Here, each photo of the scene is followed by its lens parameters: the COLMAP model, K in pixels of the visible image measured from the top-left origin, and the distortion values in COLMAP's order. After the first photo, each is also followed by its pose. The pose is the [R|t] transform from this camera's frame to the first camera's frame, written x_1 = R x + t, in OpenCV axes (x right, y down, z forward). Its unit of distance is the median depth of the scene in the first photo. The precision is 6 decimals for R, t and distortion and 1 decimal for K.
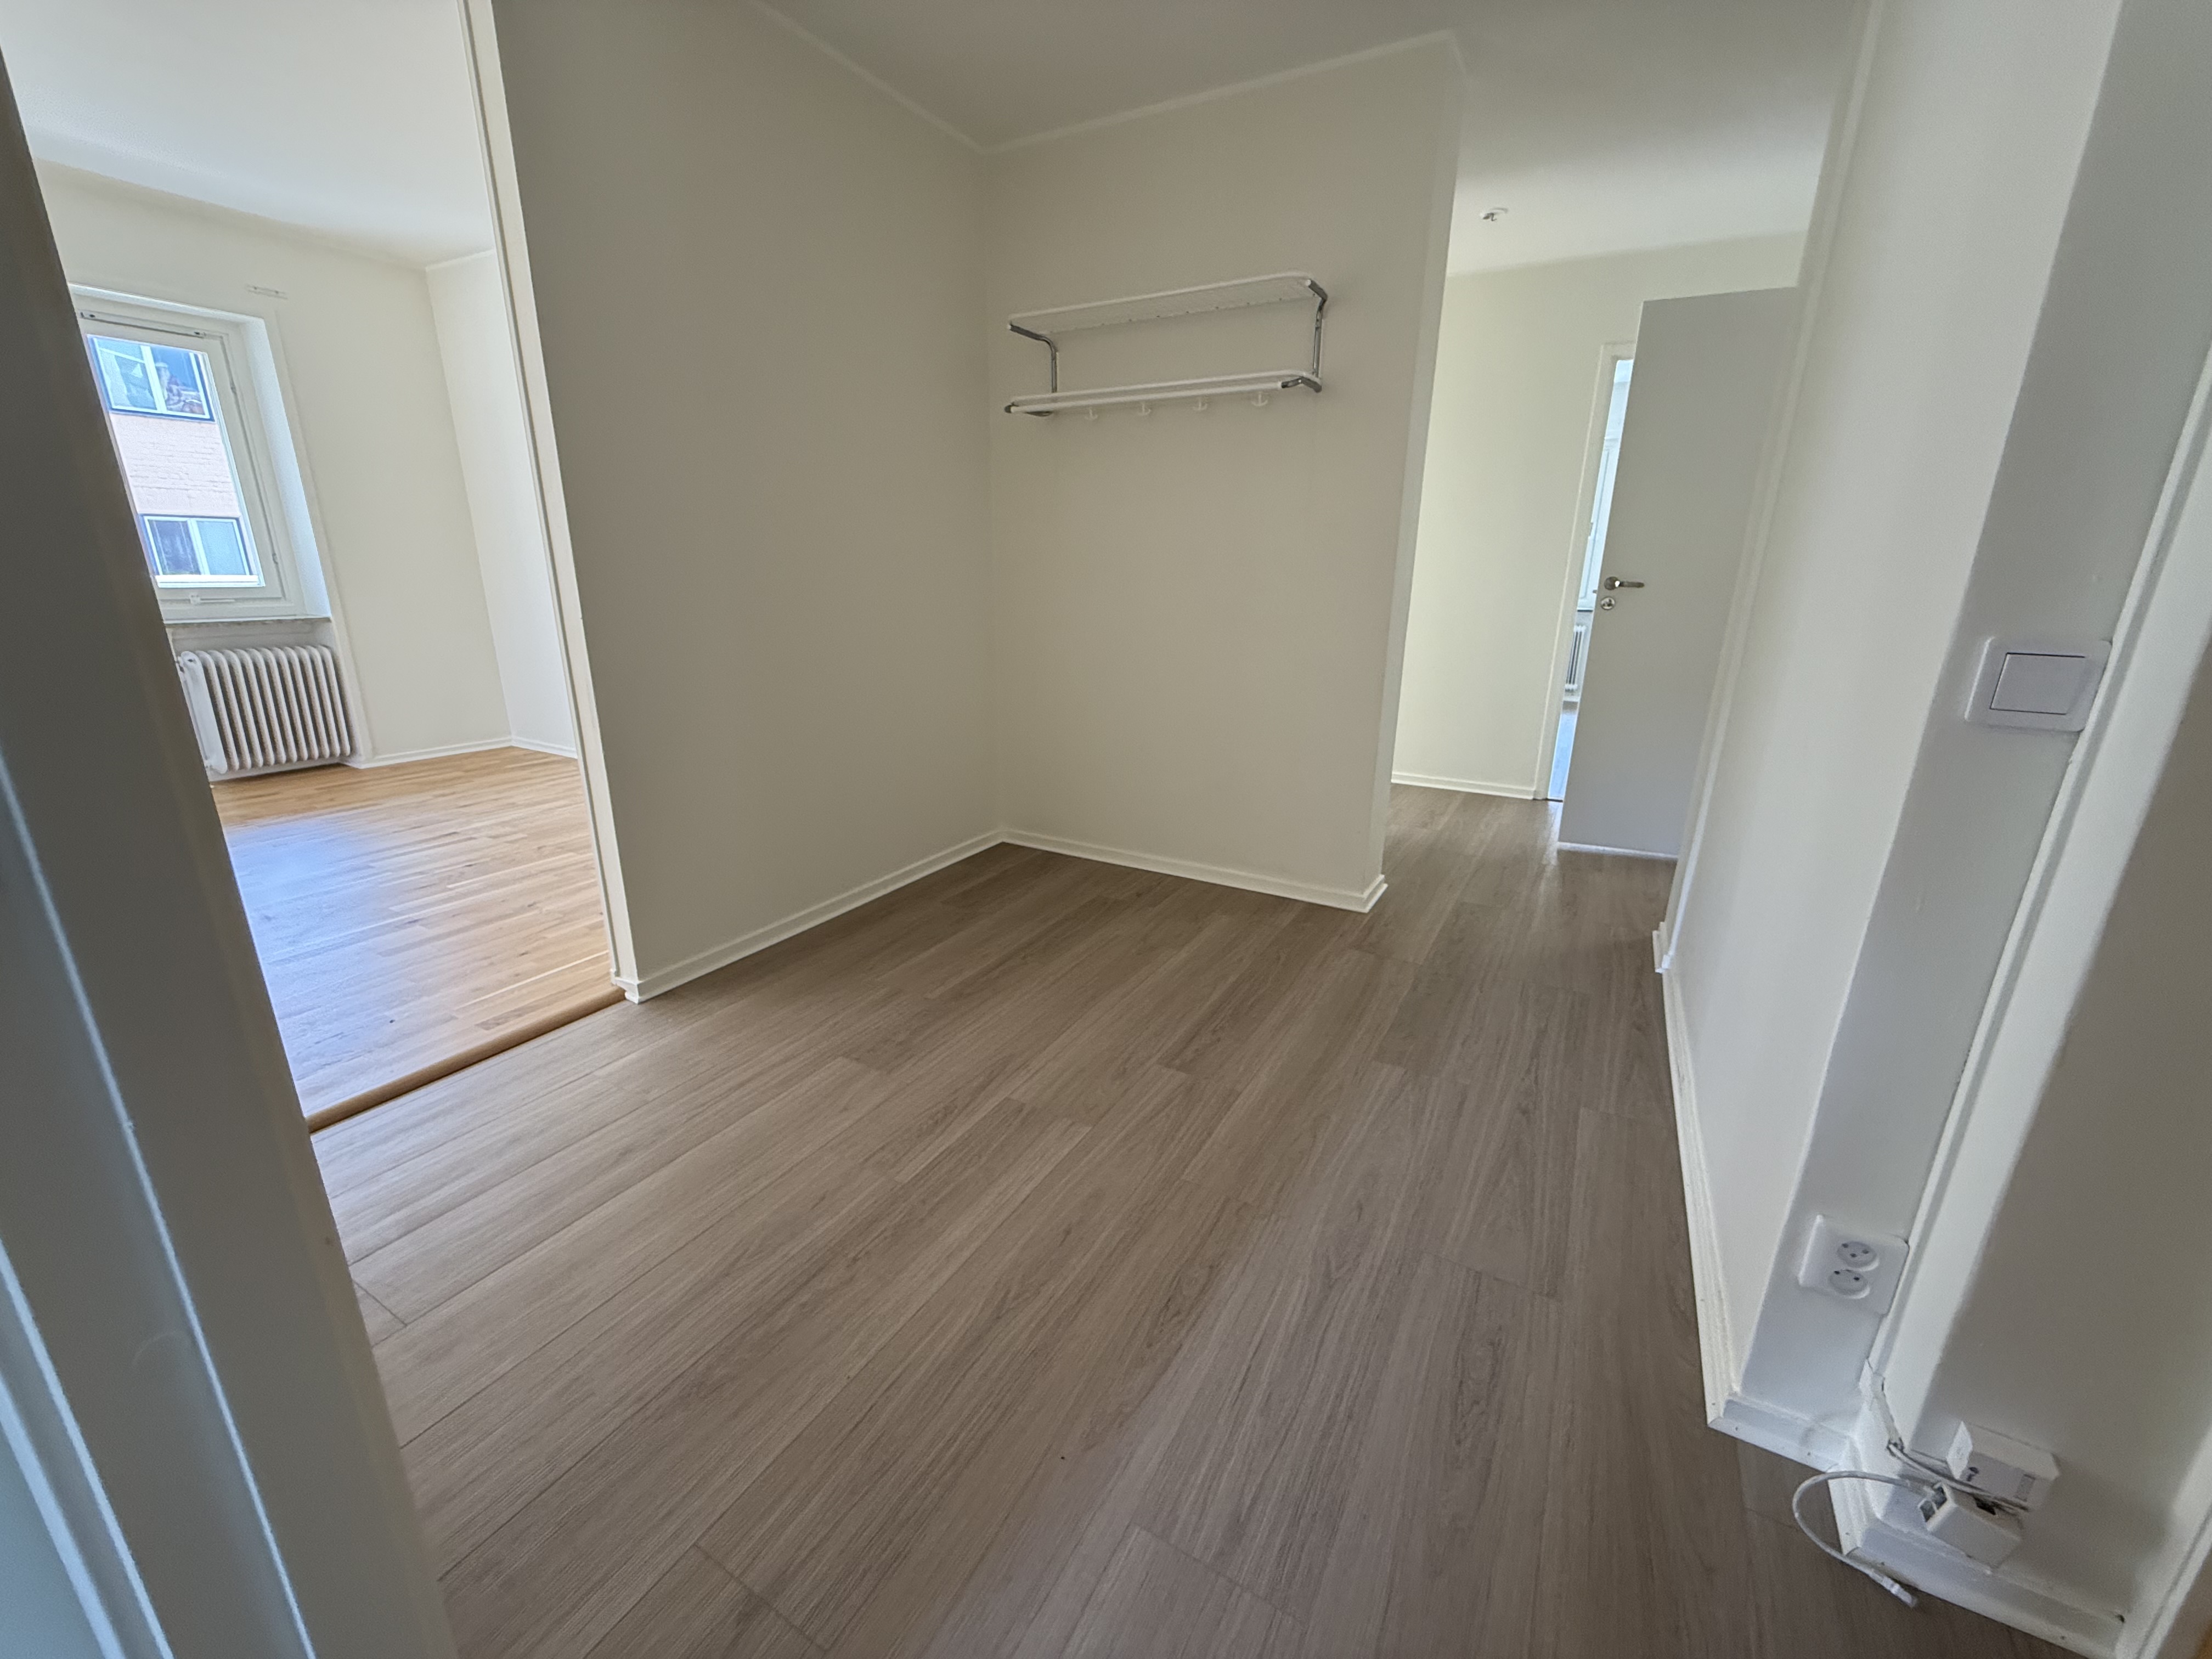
lens RADIAL K [[882.6, 0, 1106.0], [0, 882.6, 829.5], [0, 0, 1]] dist [-0.000490, 0.000101]
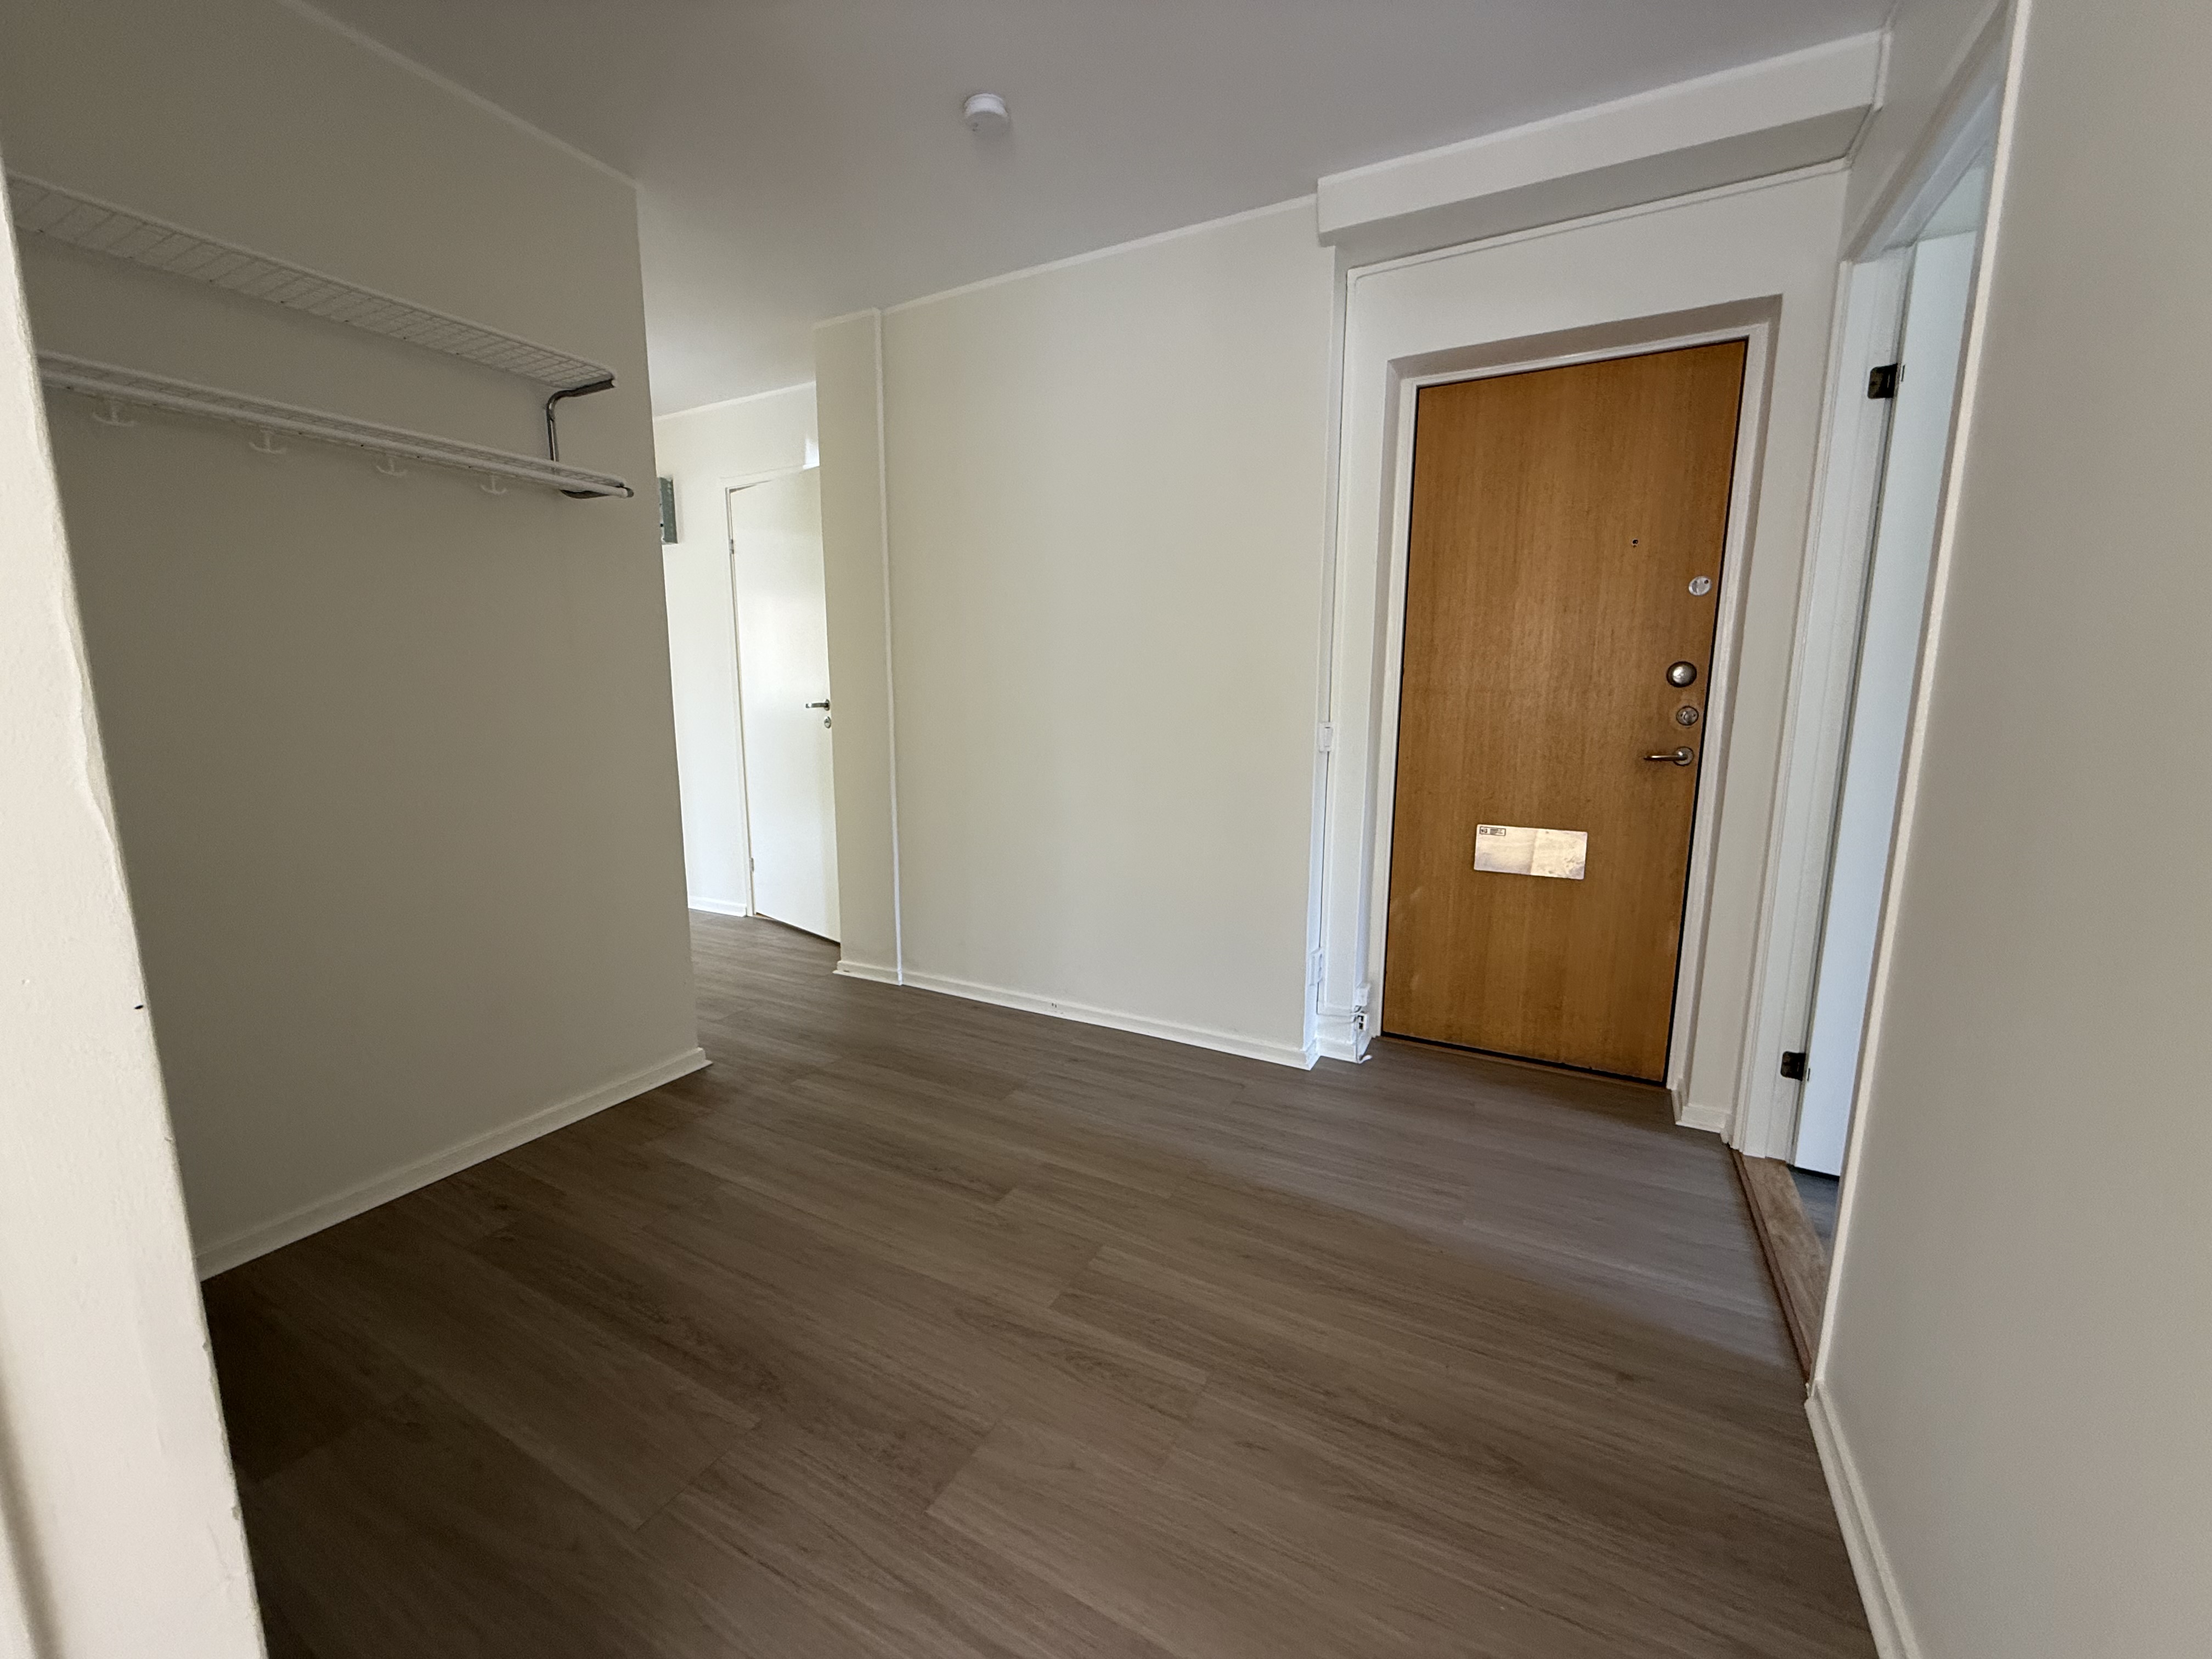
lens RADIAL K [[882.6, 0, 1106.0], [0, 882.6, 829.5], [0, 0, 1]] dist [-0.000490, 0.000101]
pose [[-0.023357, -0.174324, 0.984411, -0.914447], [0.279425, 0.944298, 0.173850, -0.285872], [-0.959883, 0.279130, 0.026654, 0.820073]]
